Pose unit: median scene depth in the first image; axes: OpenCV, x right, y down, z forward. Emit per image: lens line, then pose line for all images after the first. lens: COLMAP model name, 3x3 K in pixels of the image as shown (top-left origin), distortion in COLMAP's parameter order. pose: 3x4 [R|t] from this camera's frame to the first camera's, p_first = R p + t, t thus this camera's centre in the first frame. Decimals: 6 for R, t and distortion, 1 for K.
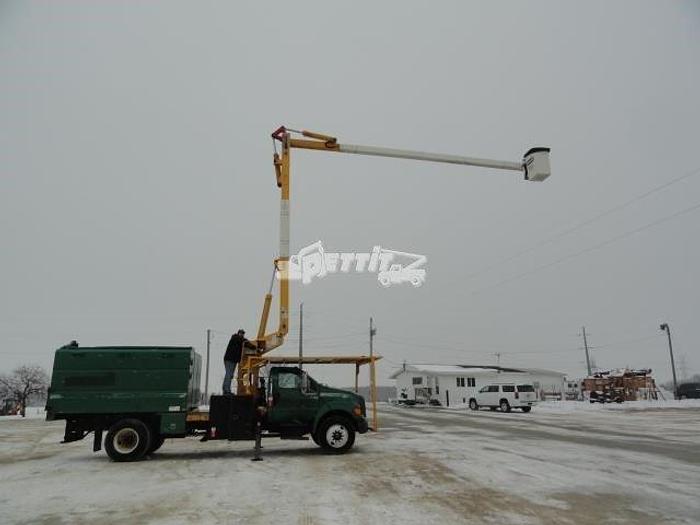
lens RADIAL K [[487.7, 0, 350.0], [0, 487.7, 262.5], [0, 0, 1]] dist [-0.003357, 0.005830]
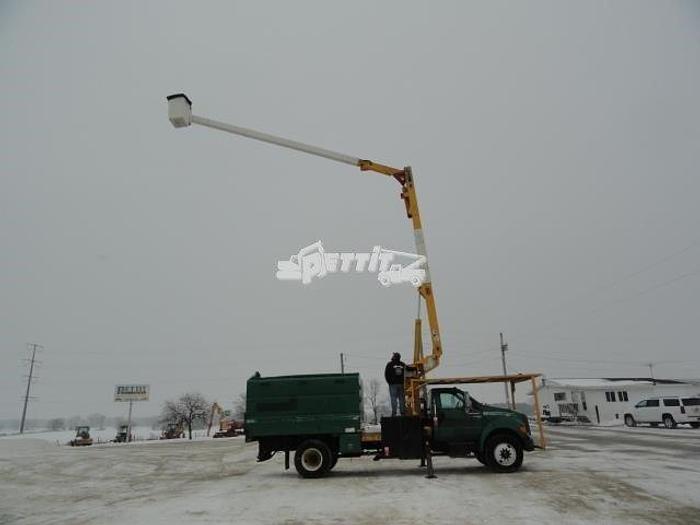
lens RADIAL K [[487.7, 0, 350.0], [0, 487.7, 262.5], [0, 0, 1]] dist [-0.003357, 0.005830]
pose [[0.970540, -0.091886, -0.222732, -0.073024], [0.083541, 0.995413, -0.046626, -0.022604], [0.225995, 0.026645, 0.973764, -0.074370]]
